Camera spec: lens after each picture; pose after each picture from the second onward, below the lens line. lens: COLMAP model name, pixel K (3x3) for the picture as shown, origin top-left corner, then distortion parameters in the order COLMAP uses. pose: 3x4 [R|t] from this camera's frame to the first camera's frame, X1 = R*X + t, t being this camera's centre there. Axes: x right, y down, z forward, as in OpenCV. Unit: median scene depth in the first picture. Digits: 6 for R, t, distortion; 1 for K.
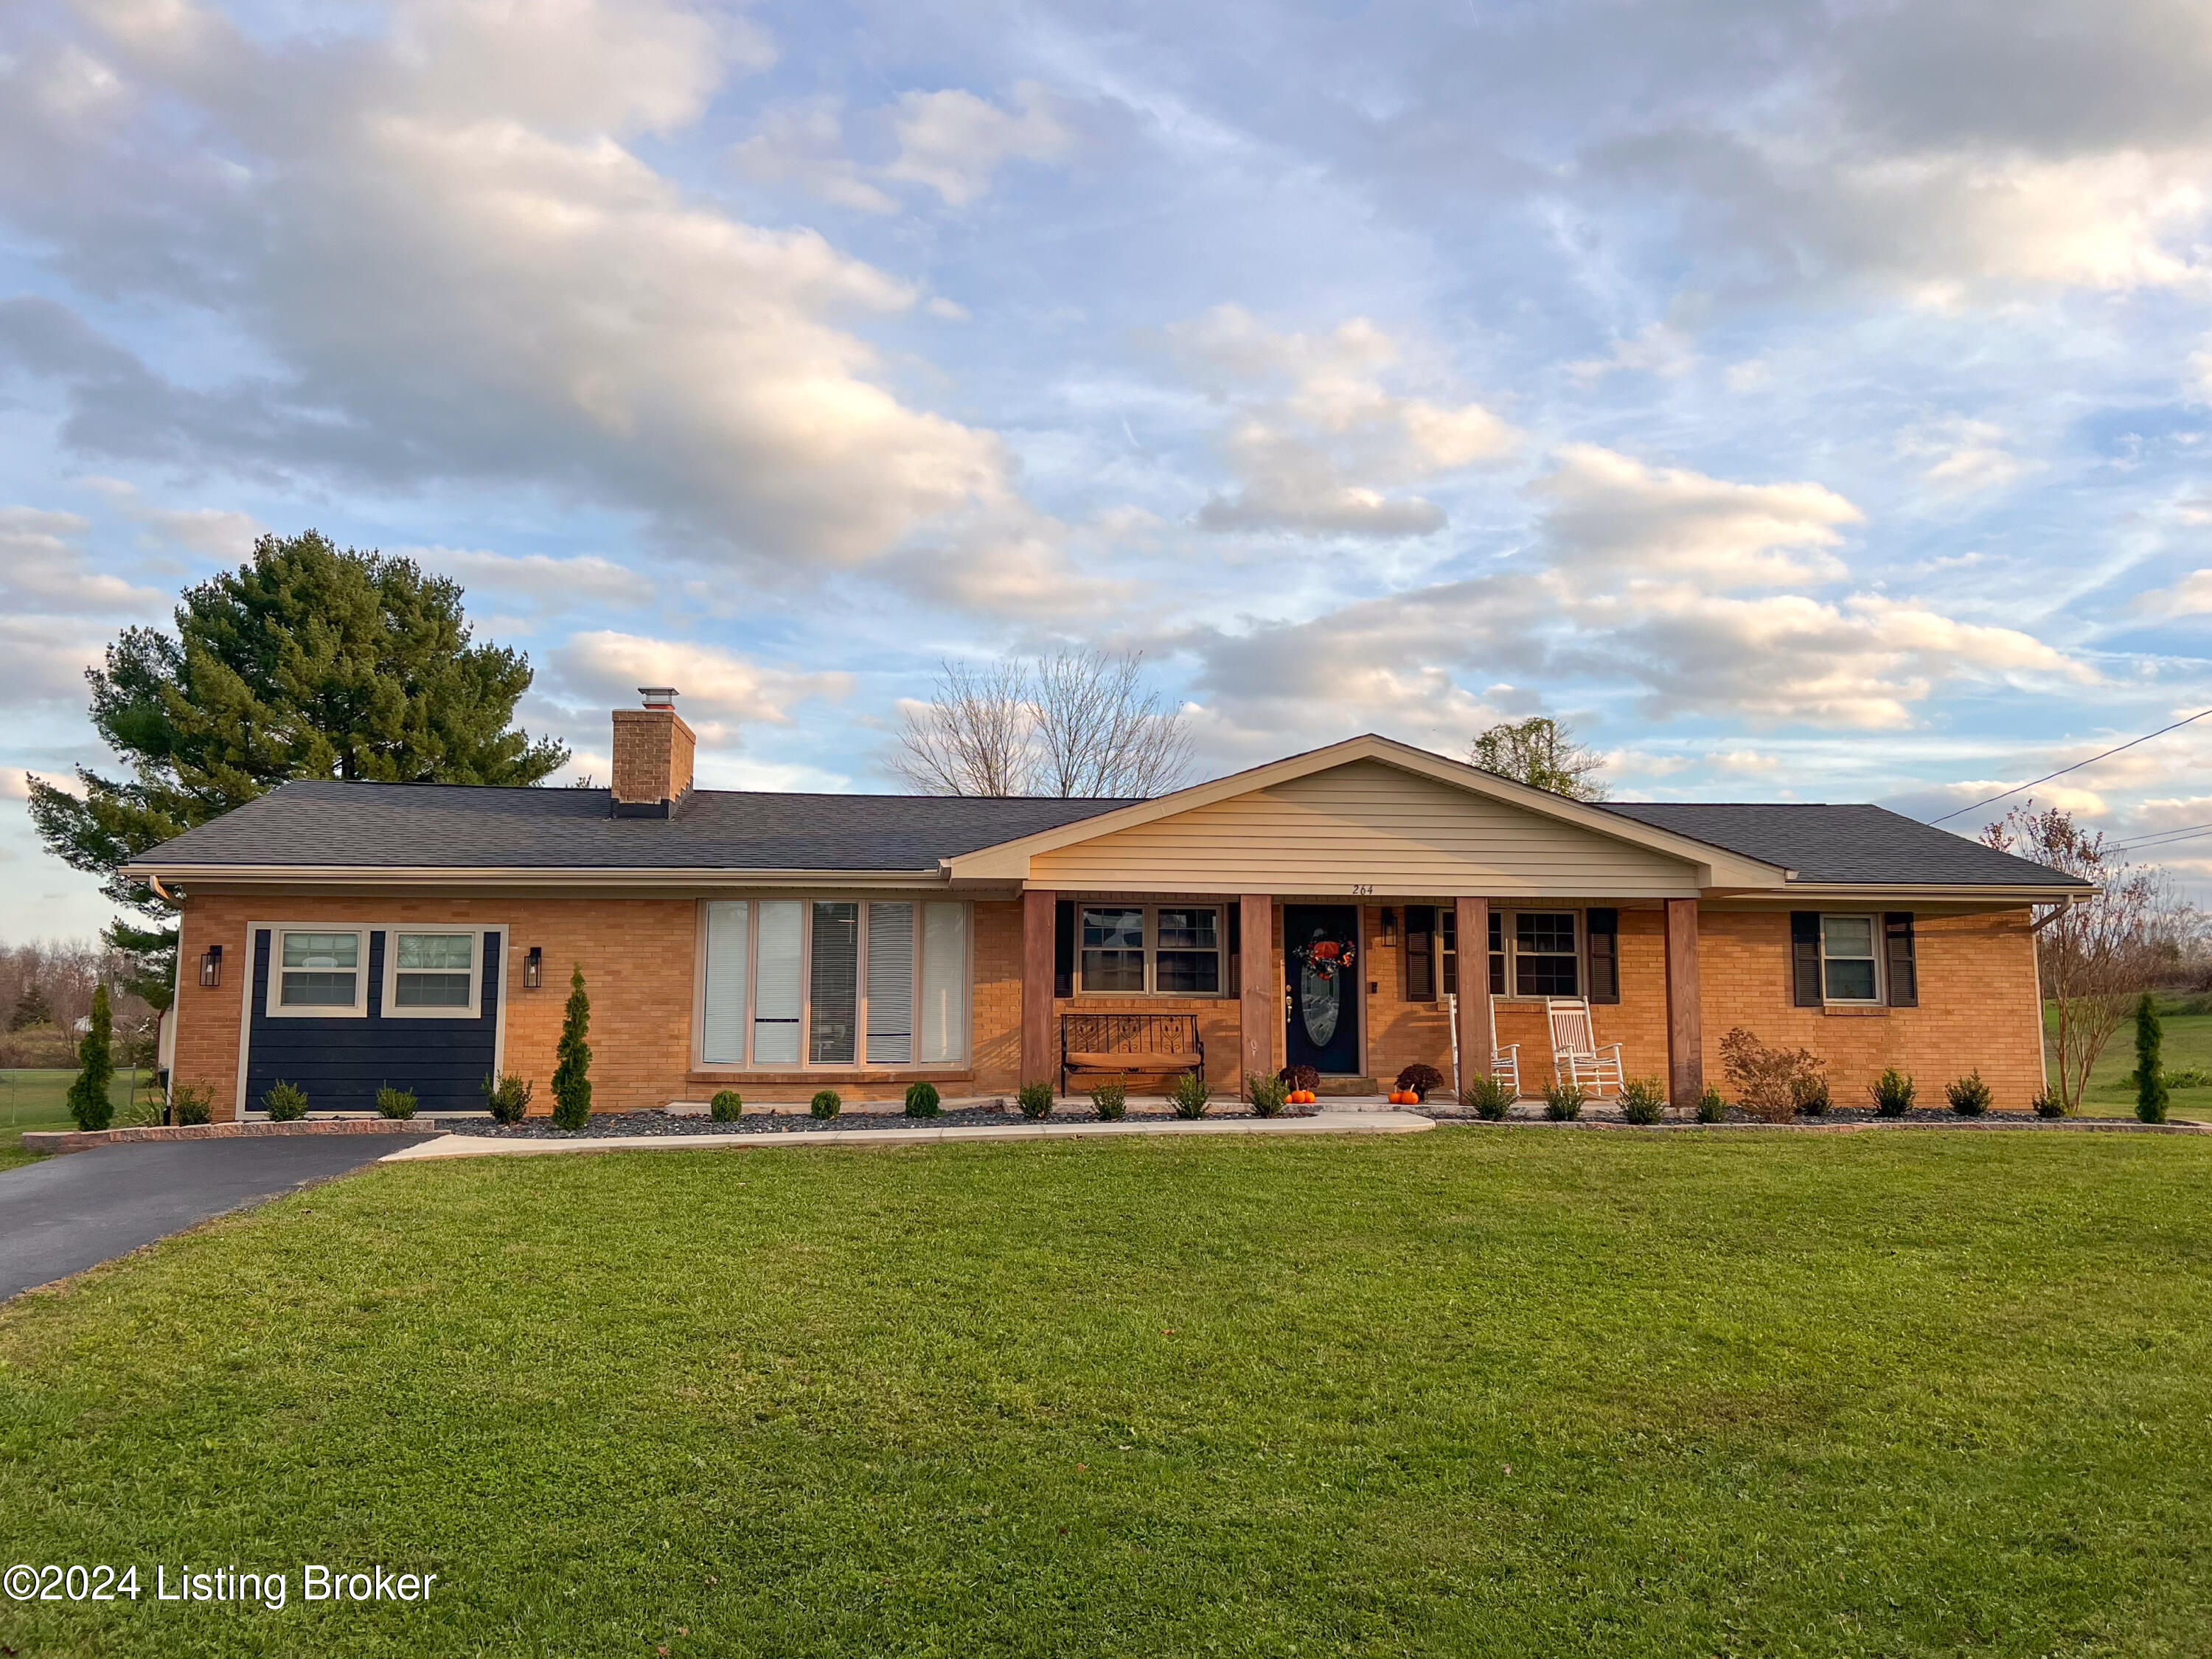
lens RADIAL K [[1657.2, 0, 1106.0], [0, 1657.2, 829.5], [0, 0, 1]] dist [0.079561, -0.130996]
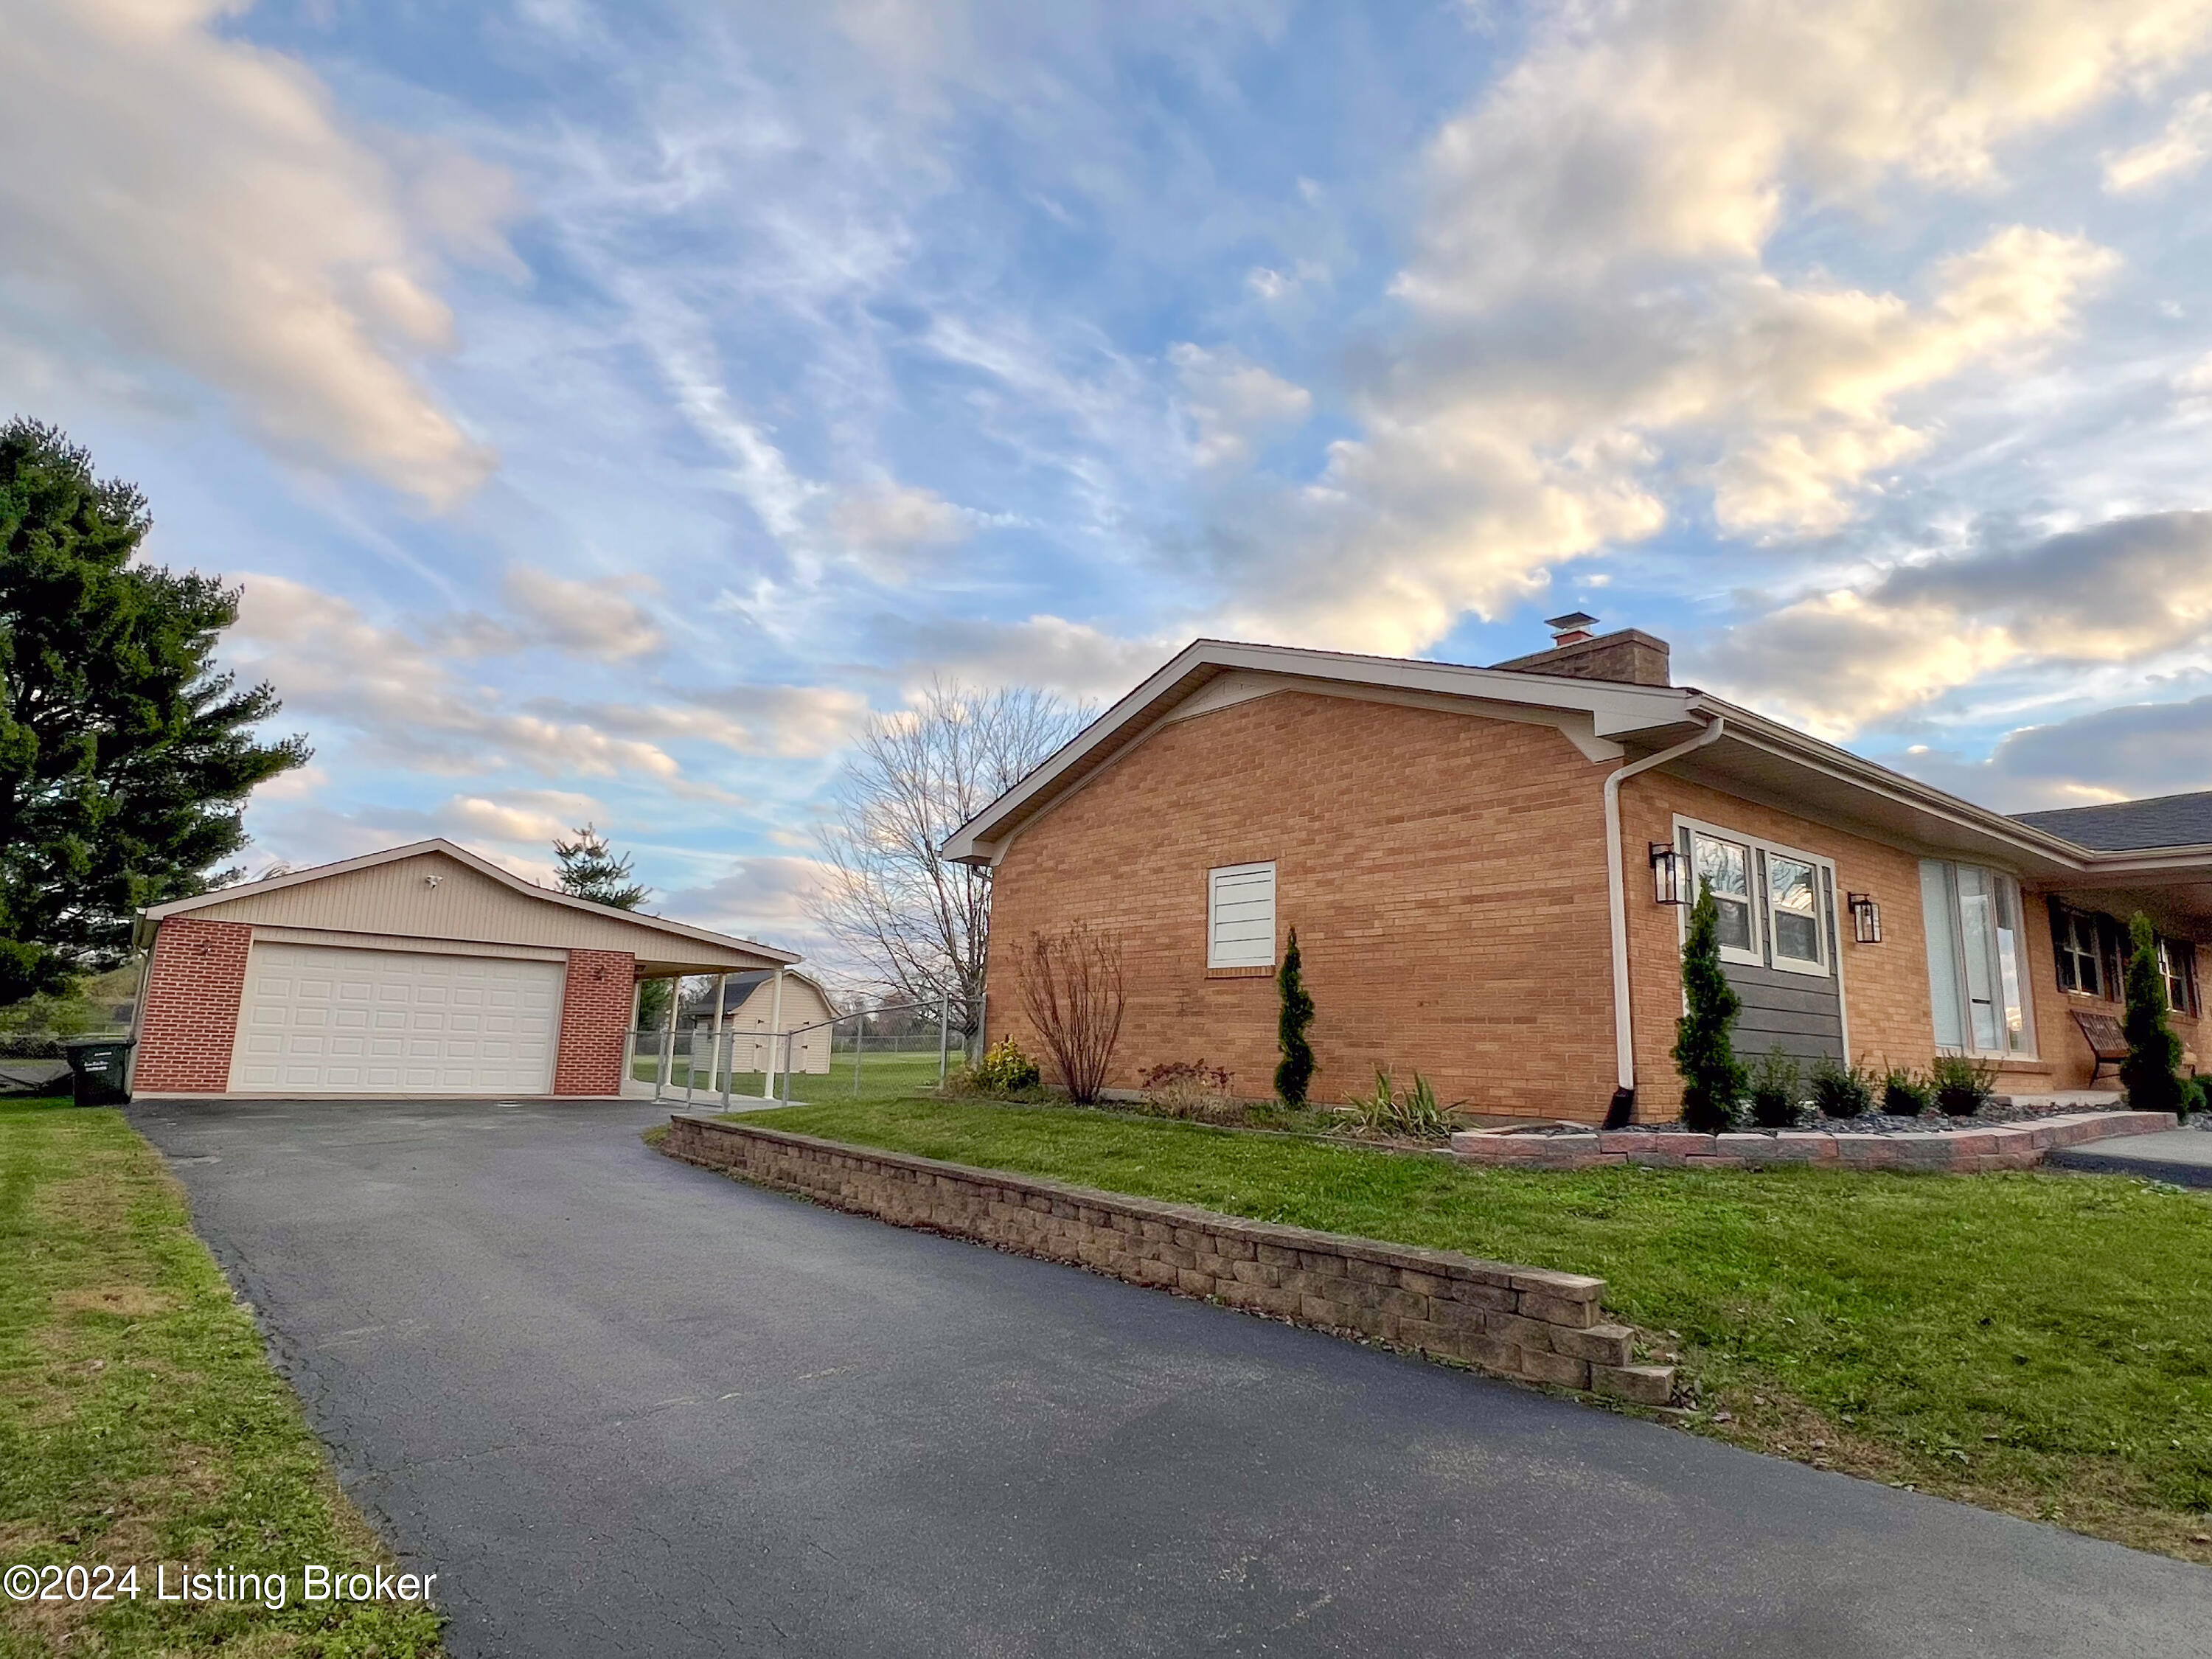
lens RADIAL K [[1228.2, 0, 1106.0], [0, 1228.2, 829.5], [0, 0, 1]] dist [-0.002695, -0.001228]
pose [[0.837264, 0.120978, 0.533247, -0.946832], [-0.088316, 0.992333, -0.086464, 0.121805], [-0.539619, 0.025299, 0.841529, 0.699397]]
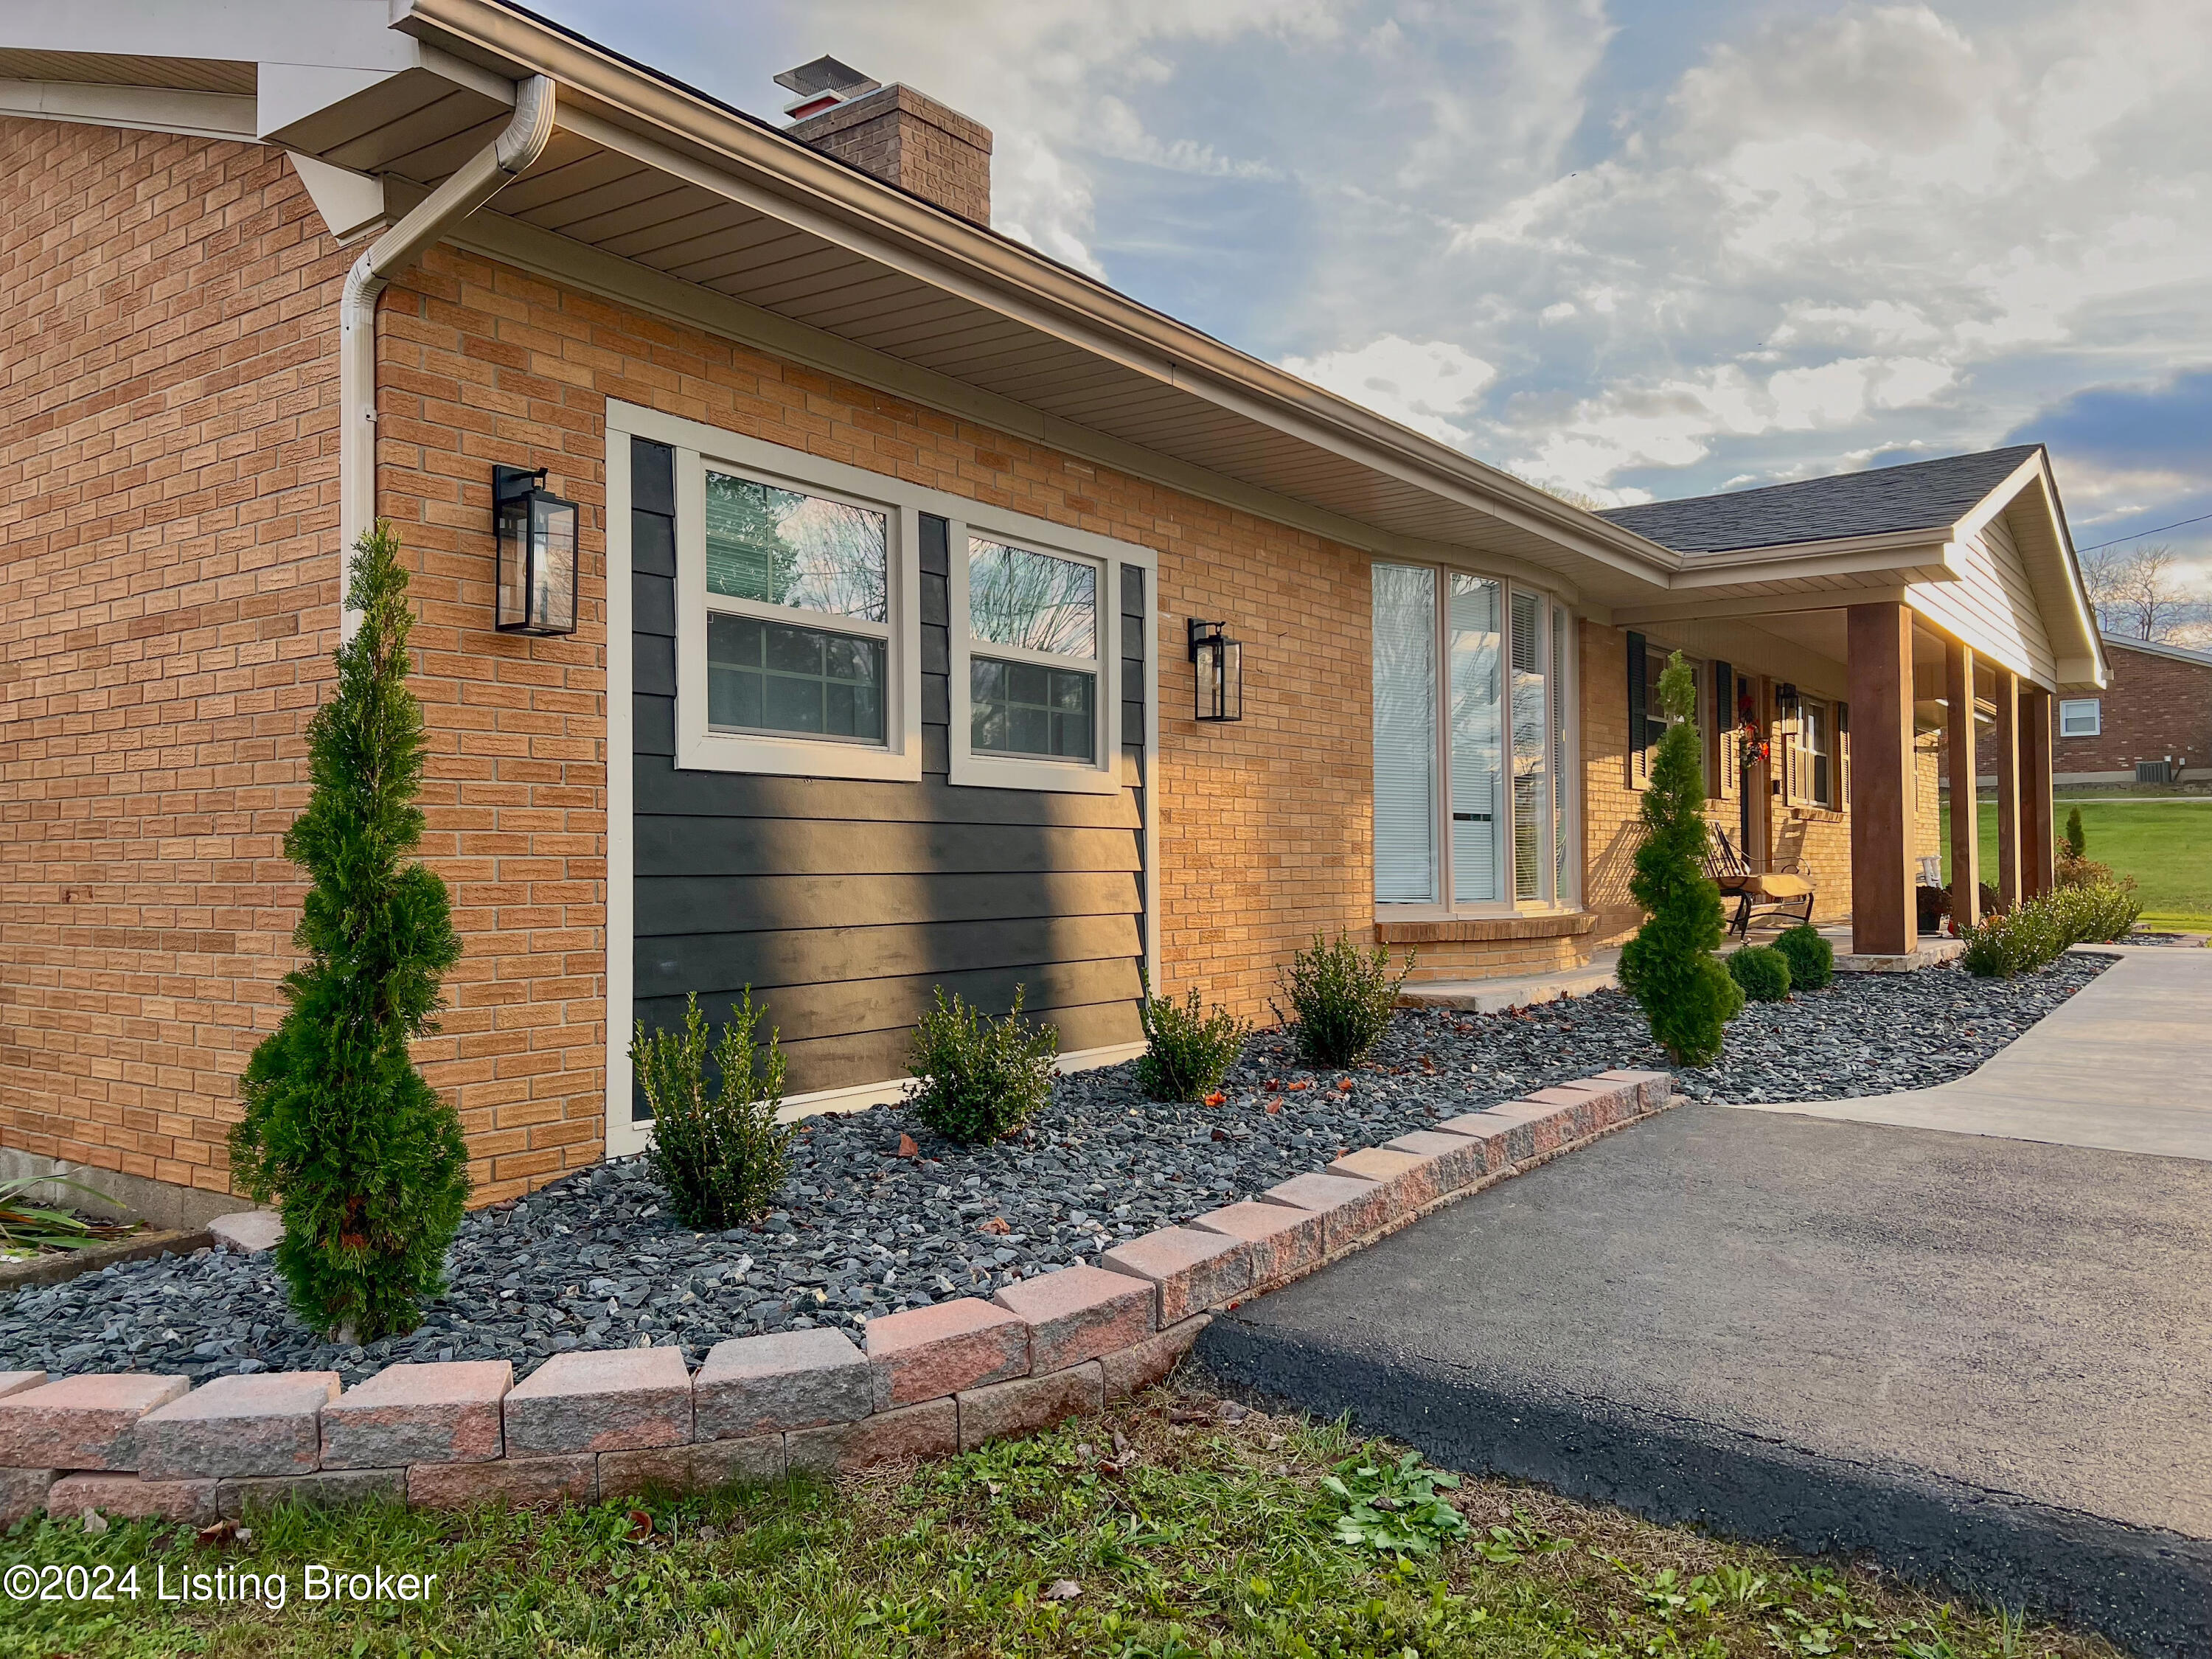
lens RADIAL K [[1657.2, 0, 1106.0], [0, 1657.2, 829.5], [0, 0, 1]] dist [0.079561, -0.130996]
pose [[0.654469, 0.008007, 0.756047, -0.646051], [-0.071422, 0.996127, 0.051276, 0.100765], [-0.752708, -0.087557, 0.652506, 0.756190]]
